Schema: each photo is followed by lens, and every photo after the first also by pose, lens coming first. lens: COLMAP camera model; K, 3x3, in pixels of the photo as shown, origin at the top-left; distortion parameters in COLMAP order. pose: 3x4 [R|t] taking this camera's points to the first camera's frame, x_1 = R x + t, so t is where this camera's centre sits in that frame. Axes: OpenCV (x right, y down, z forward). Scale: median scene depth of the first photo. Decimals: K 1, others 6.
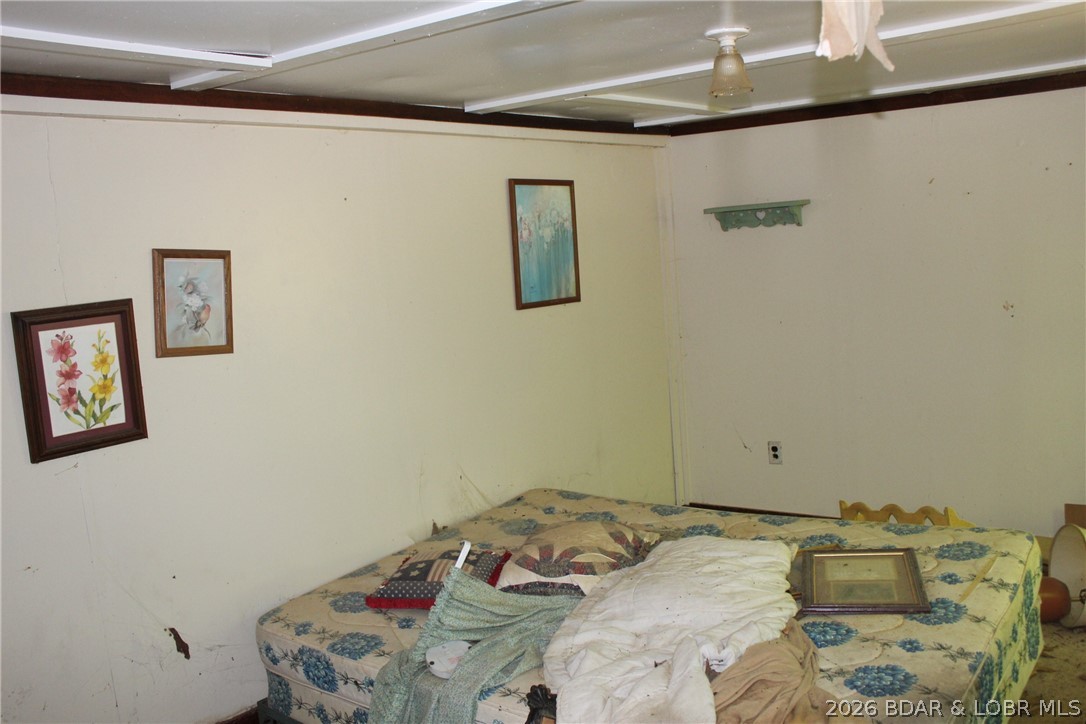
lens RADIAL K [[1008.7, 0, 543.0], [0, 1008.7, 362.0], [0, 0, 1]] dist [0.002379, -0.001723]
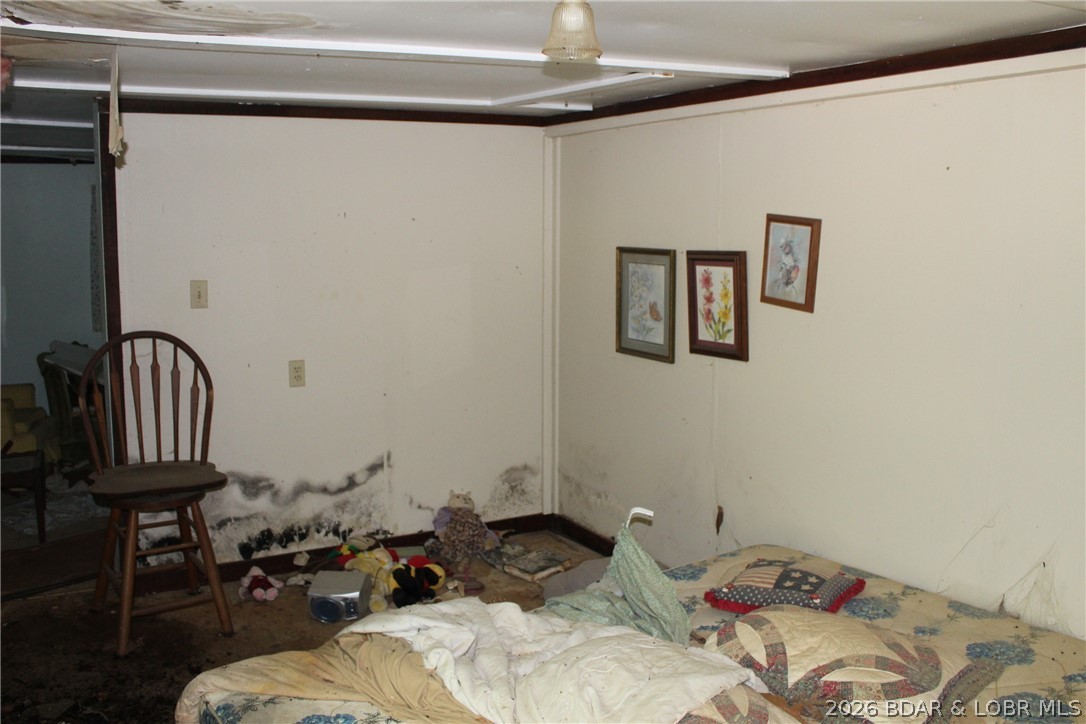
lens RADIAL K [[1105.5, 0, 543.0], [0, 1105.5, 362.0], [0, 0, 1]] dist [-0.010521, -0.008152]
pose [[-0.393427, 0.187278, -0.900079, 0.990491], [-0.087082, 0.967039, 0.239274, -0.242474], [0.915223, 0.172517, -0.364150, 1.310340]]
